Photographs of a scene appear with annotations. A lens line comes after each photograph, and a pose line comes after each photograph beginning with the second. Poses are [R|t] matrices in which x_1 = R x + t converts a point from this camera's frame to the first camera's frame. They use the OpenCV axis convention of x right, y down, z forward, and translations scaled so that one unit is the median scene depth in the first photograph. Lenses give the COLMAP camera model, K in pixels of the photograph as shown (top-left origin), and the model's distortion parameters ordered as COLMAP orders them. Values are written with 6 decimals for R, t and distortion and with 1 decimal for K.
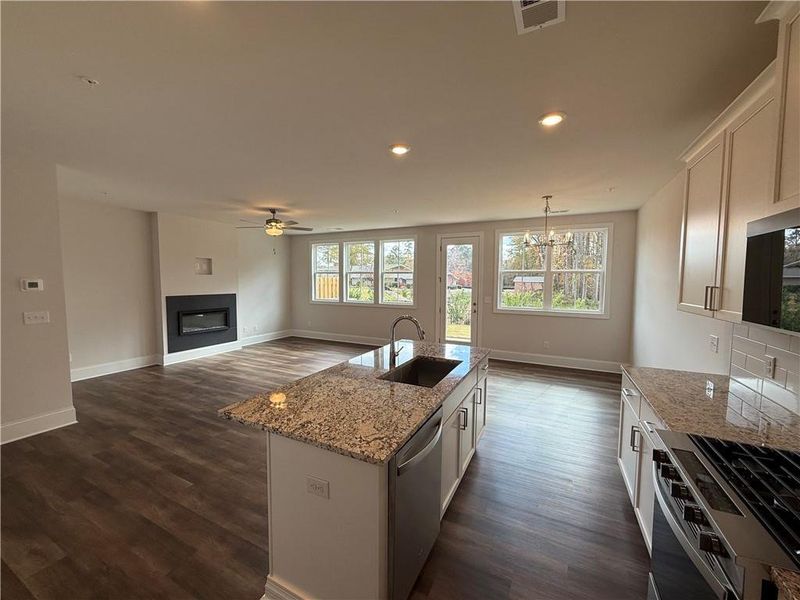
lens RADIAL K [[320.1, 0, 401.2], [0, 320.1, 299.8], [0, 0, 1]] dist [-0.000423, 0.000600]
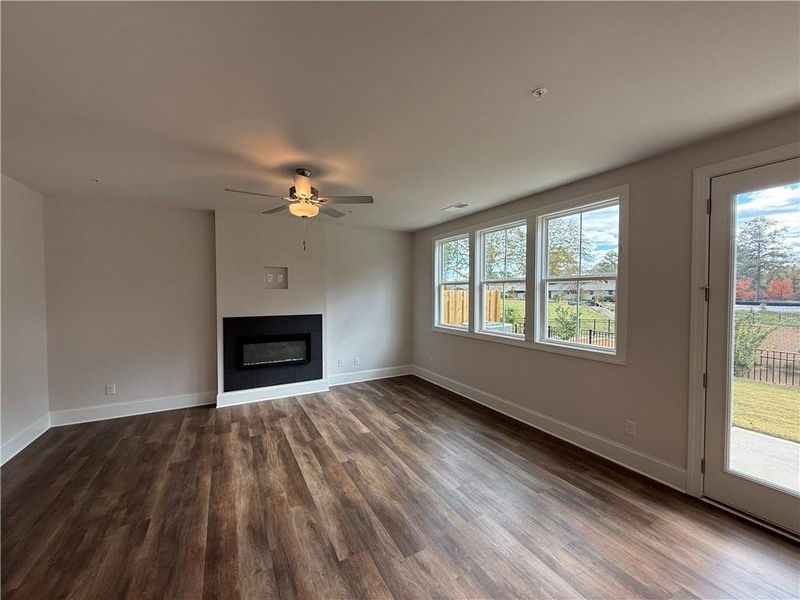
lens RADIAL K [[320.1, 0, 399.4], [0, 320.1, 301.4], [0, 0, 1]] dist [-0.000423, 0.000600]
pose [[0.823226, 0.010633, -0.567615, 0.045543], [-0.030855, 0.999185, -0.026033, -0.037038], [0.566875, 0.038945, 0.822883, 0.529409]]
